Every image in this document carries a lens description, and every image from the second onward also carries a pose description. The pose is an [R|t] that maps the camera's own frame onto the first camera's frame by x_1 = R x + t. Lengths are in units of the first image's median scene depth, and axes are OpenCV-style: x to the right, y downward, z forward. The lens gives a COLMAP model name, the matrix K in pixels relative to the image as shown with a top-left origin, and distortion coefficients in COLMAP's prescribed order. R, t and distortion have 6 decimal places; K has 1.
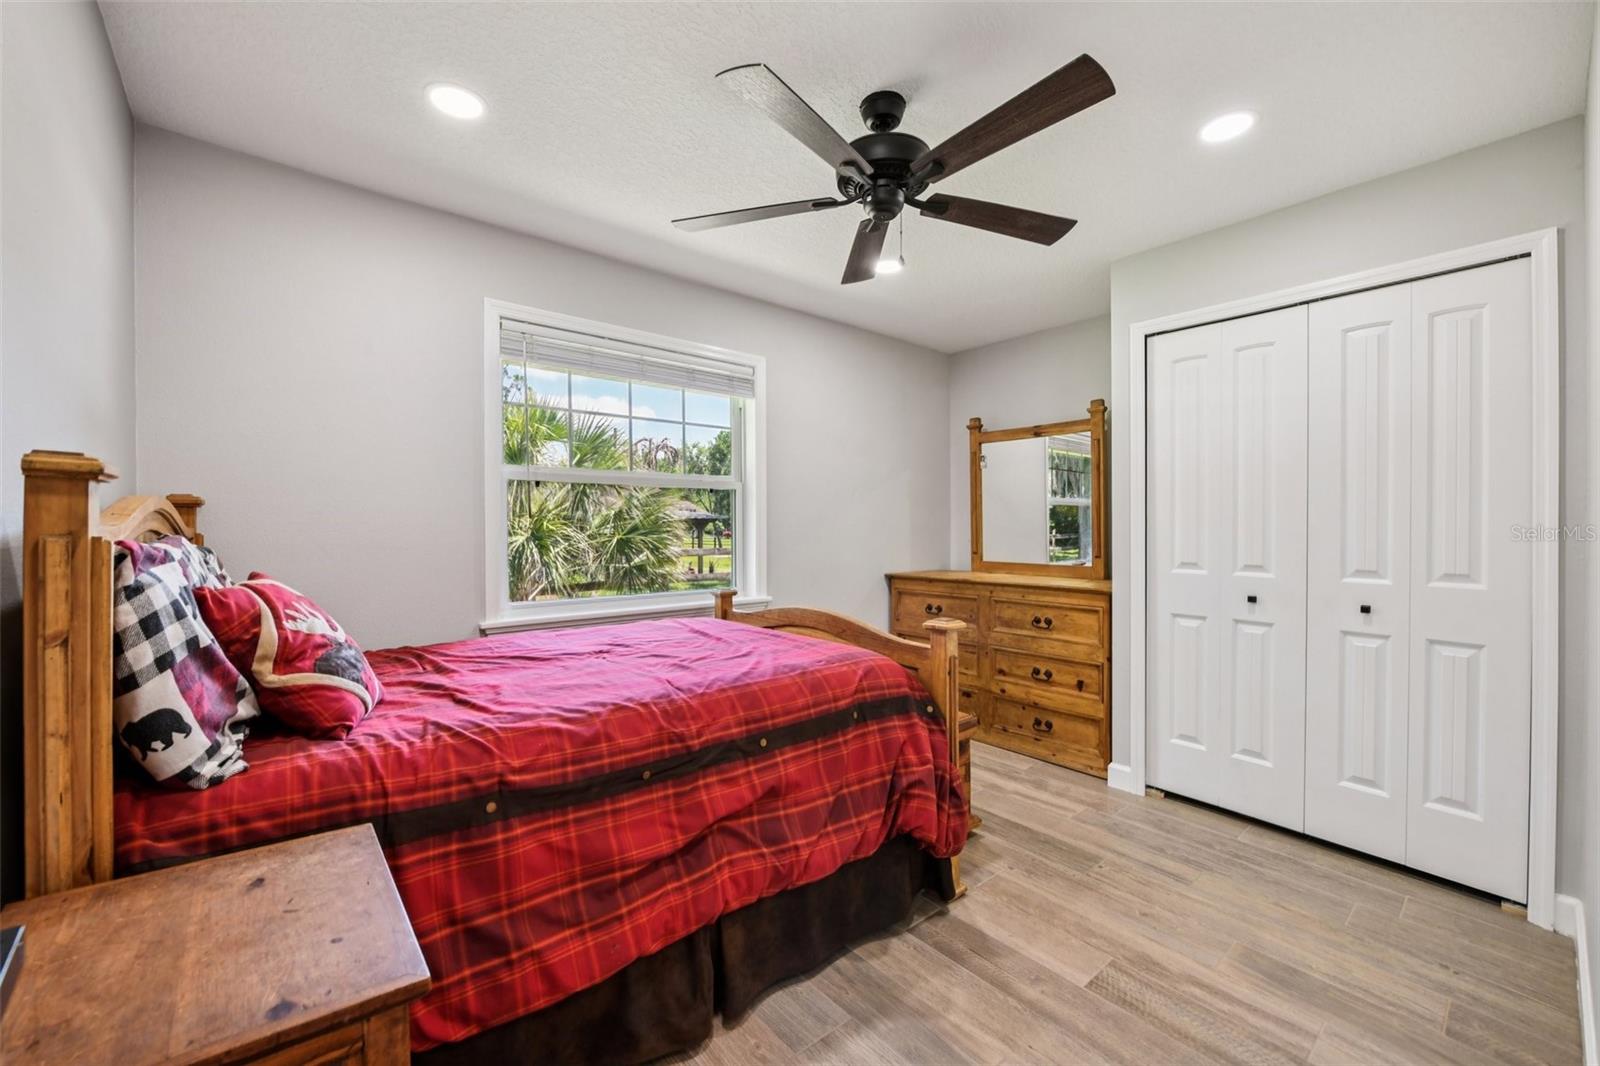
lens RADIAL K [[651.1, 0, 790.7], [0, 651.1, 521.3], [0, 0, 1]] dist [-0.005189, -0.003652]
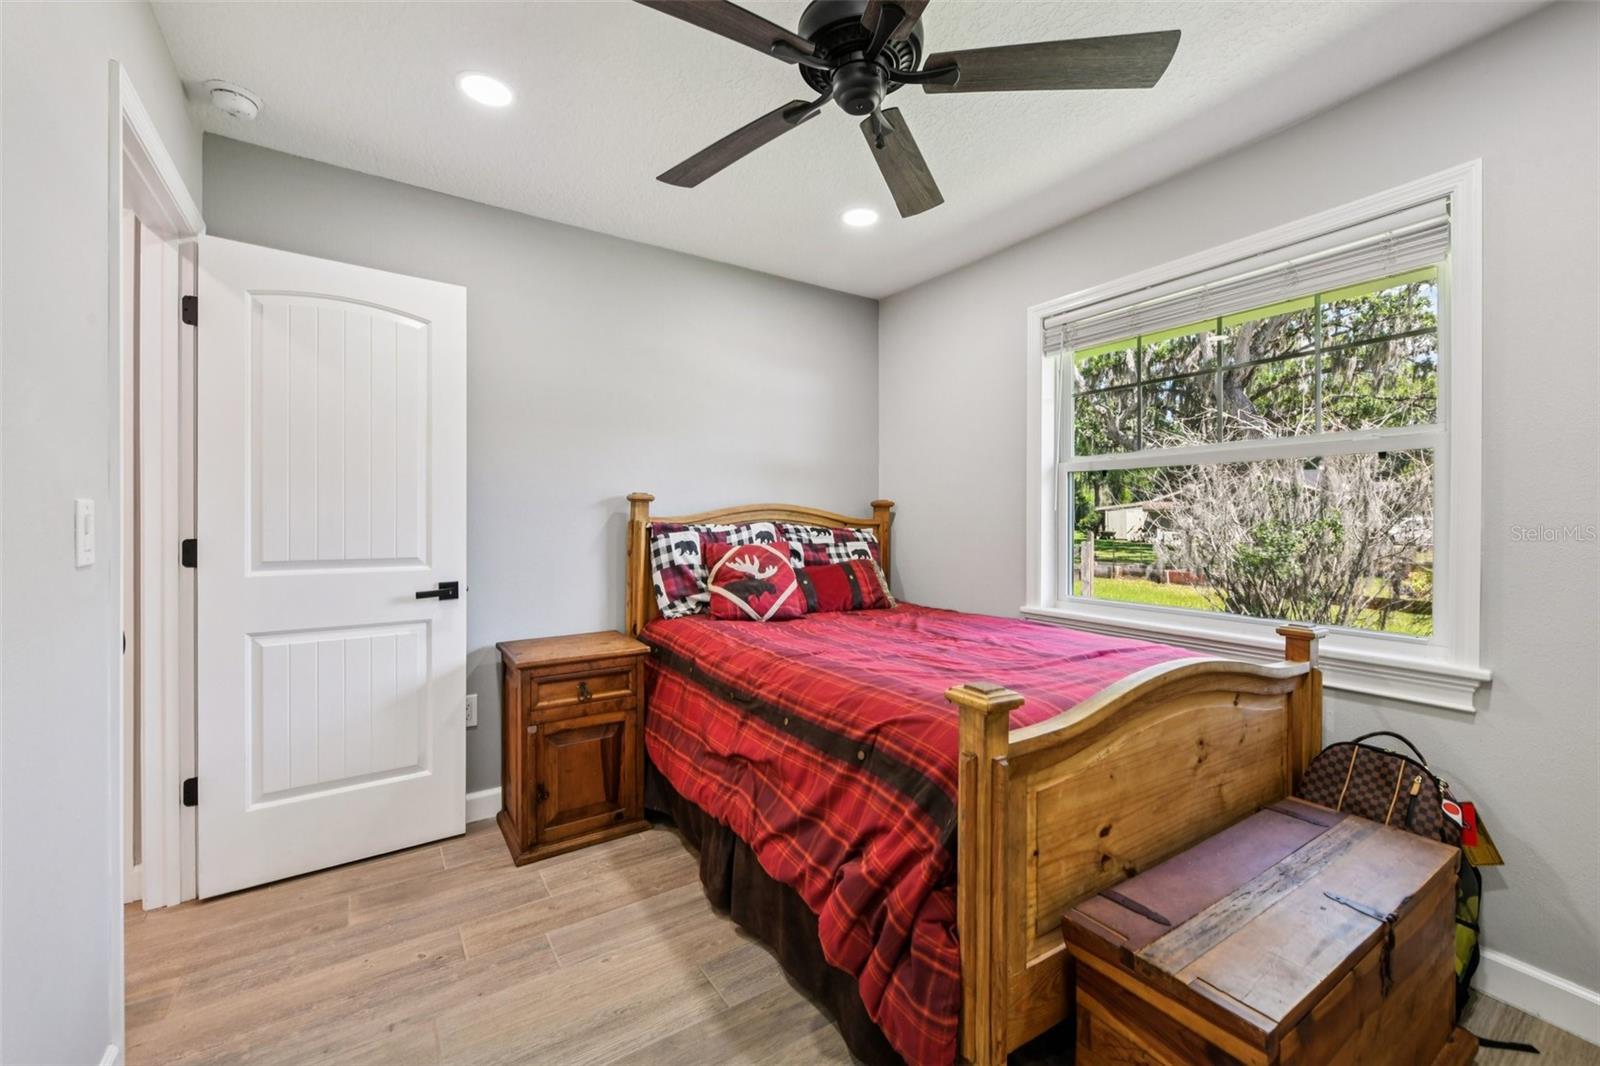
lens RADIAL K [[651.1, 0, 787.6], [0, 651.1, 530.6], [0, 0, 1]] dist [-0.005189, -0.003652]
pose [[-0.116029, 0.013711, -0.993151, 1.034601], [-0.002287, 0.999898, 0.014072, 0.019360], [0.993243, 0.003904, -0.115985, 1.168268]]
